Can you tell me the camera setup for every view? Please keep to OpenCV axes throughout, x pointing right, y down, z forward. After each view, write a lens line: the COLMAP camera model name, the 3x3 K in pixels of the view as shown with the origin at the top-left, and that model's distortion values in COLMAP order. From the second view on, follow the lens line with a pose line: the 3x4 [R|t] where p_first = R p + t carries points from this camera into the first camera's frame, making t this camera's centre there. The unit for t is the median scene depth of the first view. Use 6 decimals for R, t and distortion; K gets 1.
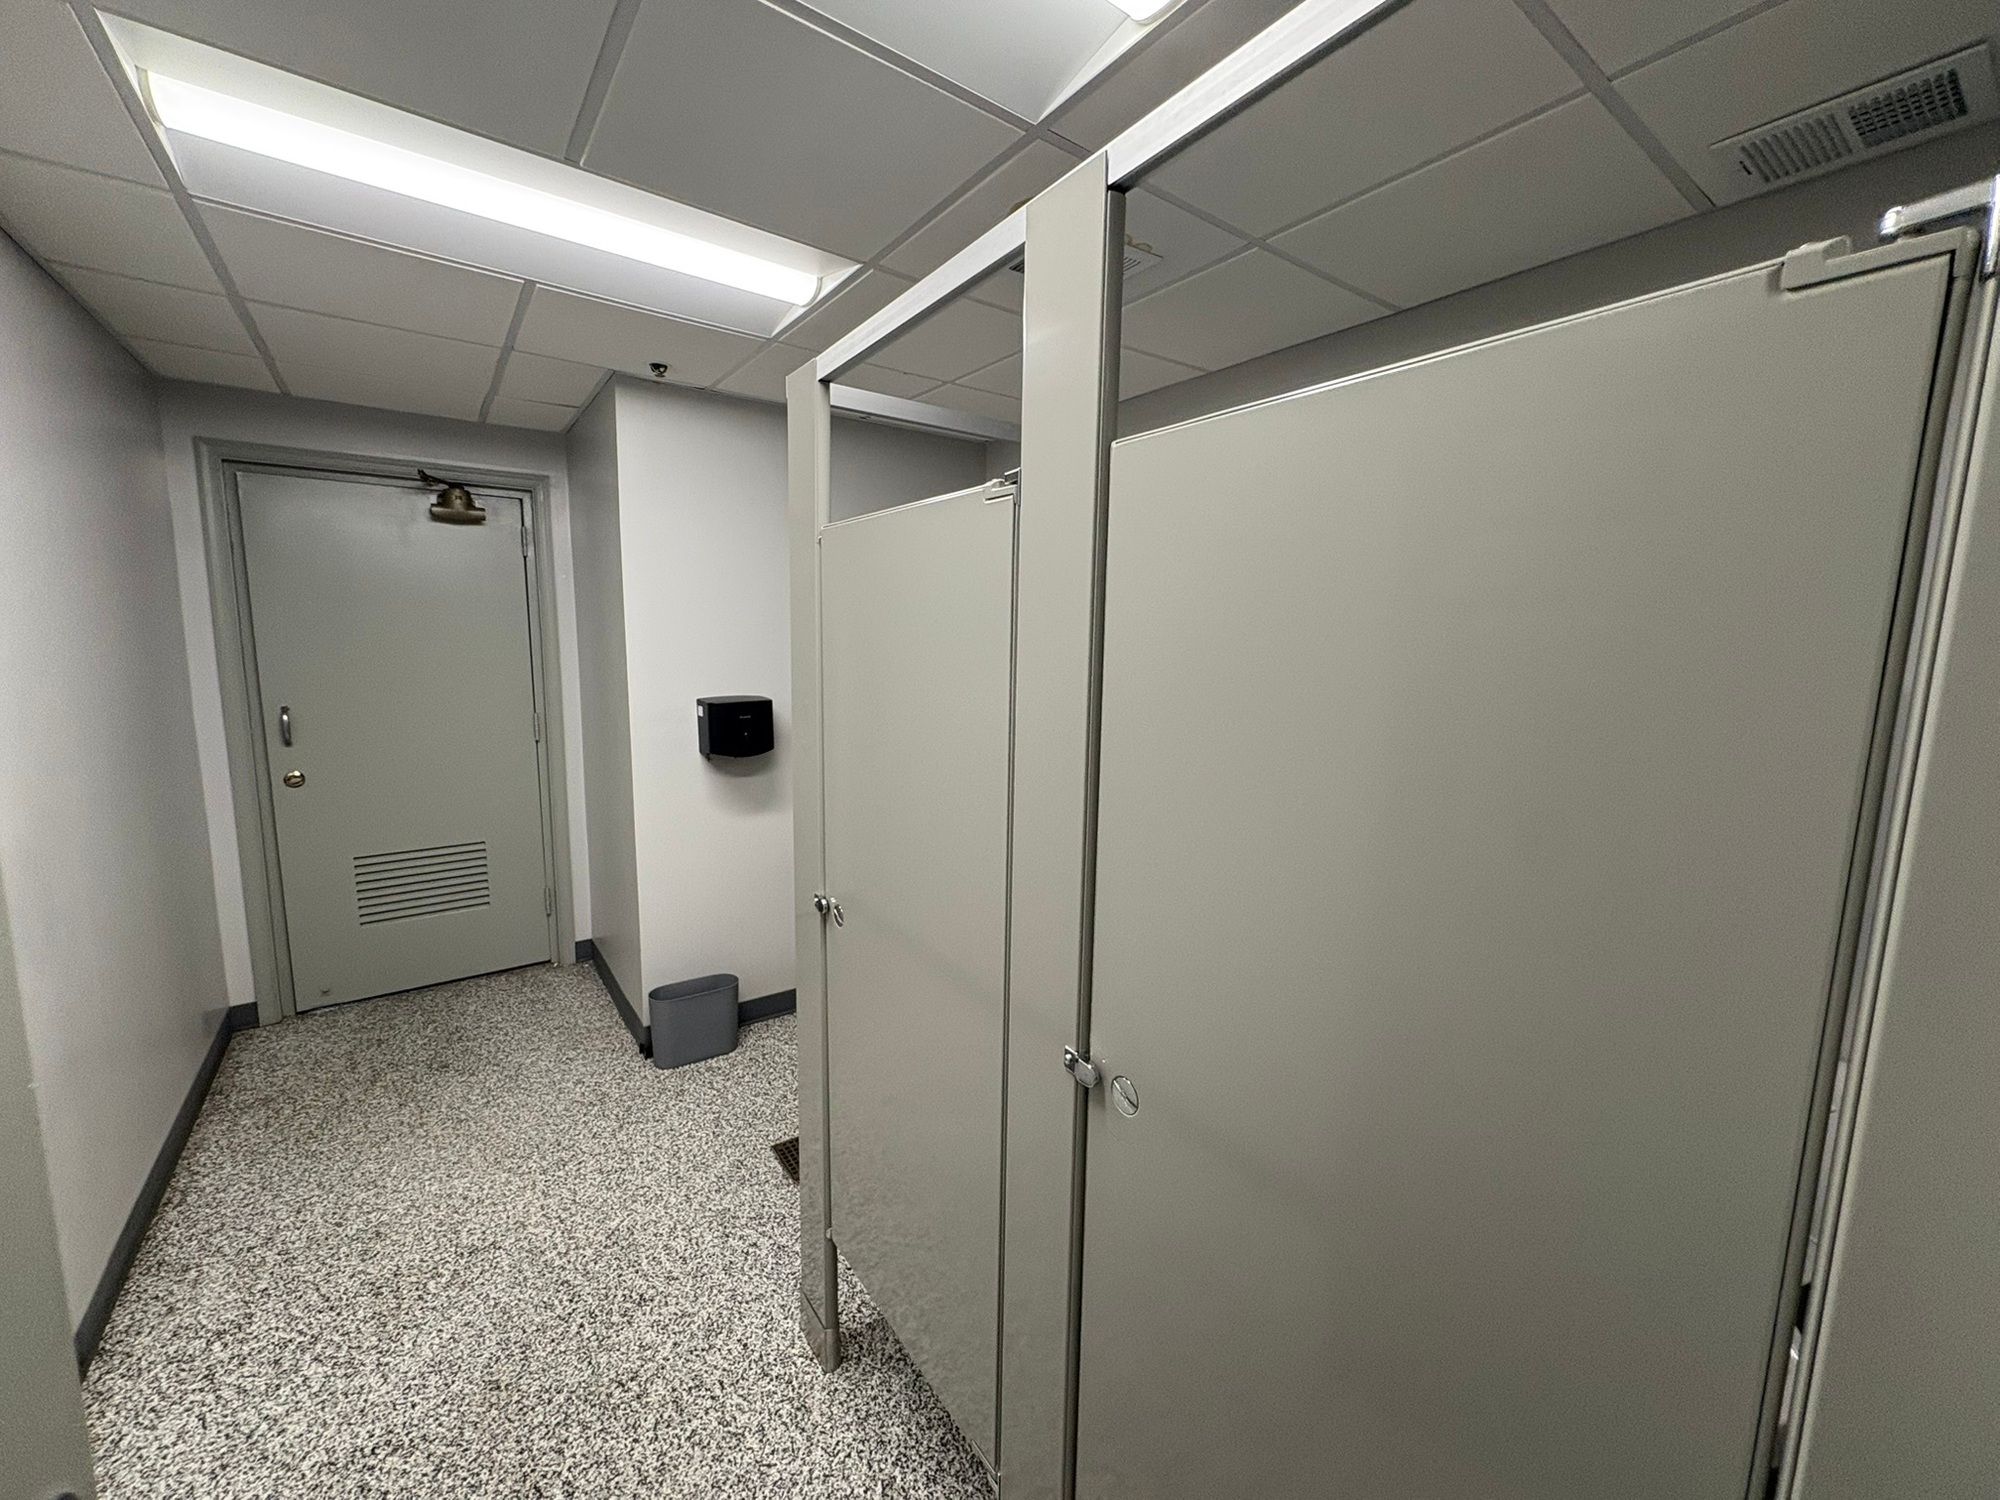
lens RADIAL K [[799.6, 0, 1000.0], [0, 799.6, 750.0], [0, 0, 1]] dist [0.000164, 0.000145]
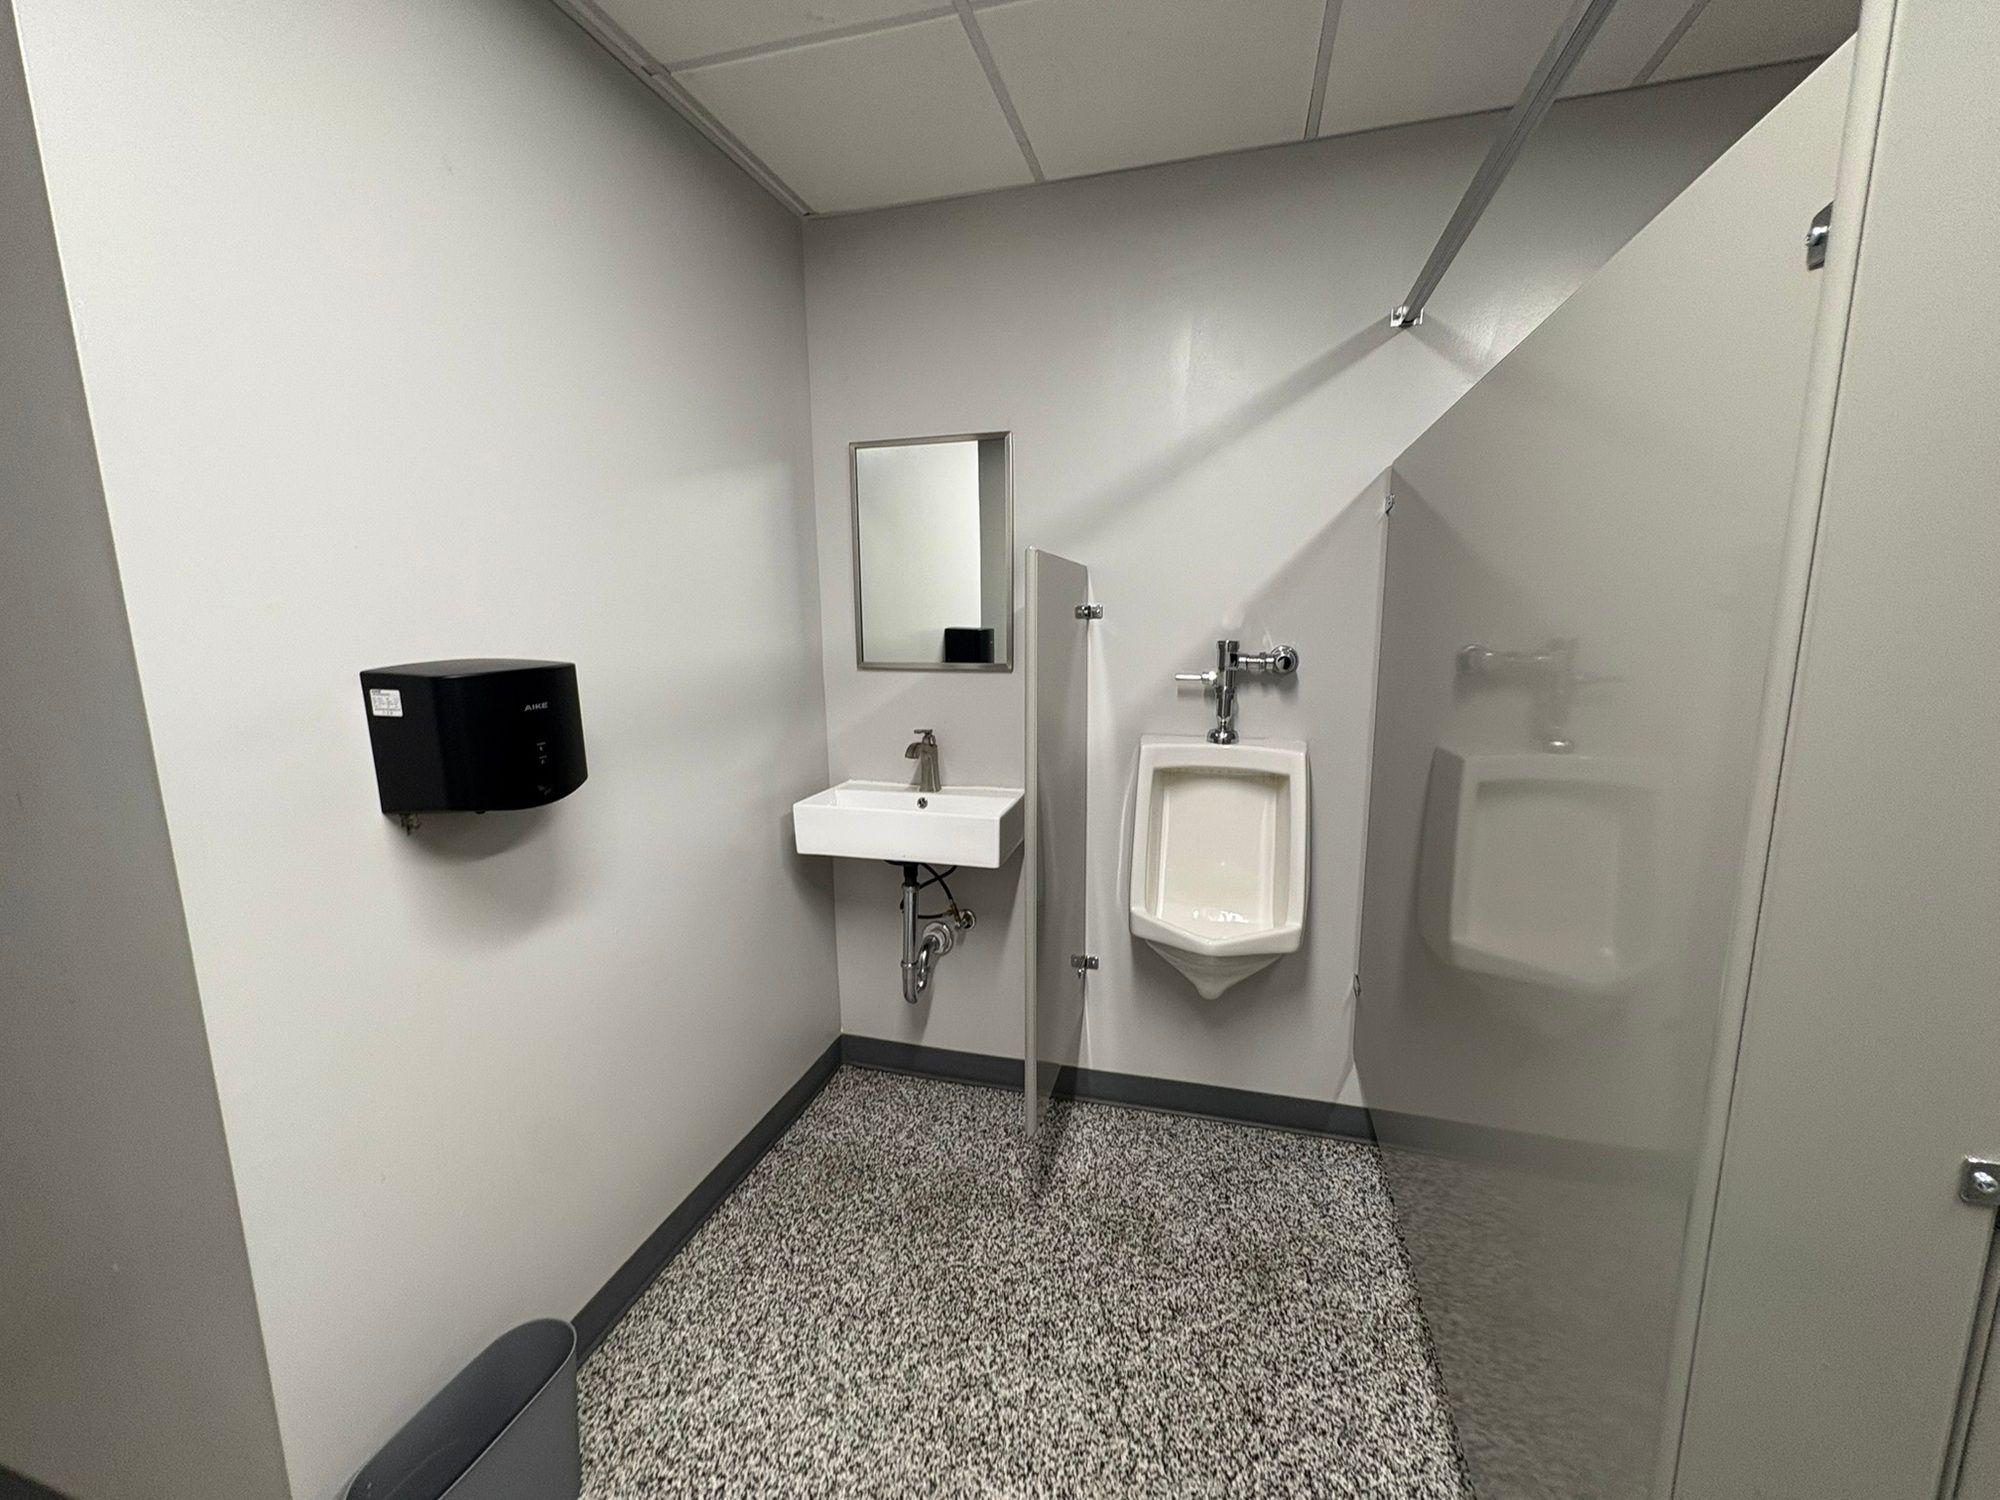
lens RADIAL K [[799.6, 0, 1000.0], [0, 799.6, 750.0], [0, 0, 1]] dist [0.000164, 0.000145]
pose [[0.790028, -0.127158, 0.599739, -0.364474], [0.105752, 0.991855, 0.070990, -0.022835], [-0.603881, 0.007340, 0.797041, 0.526945]]
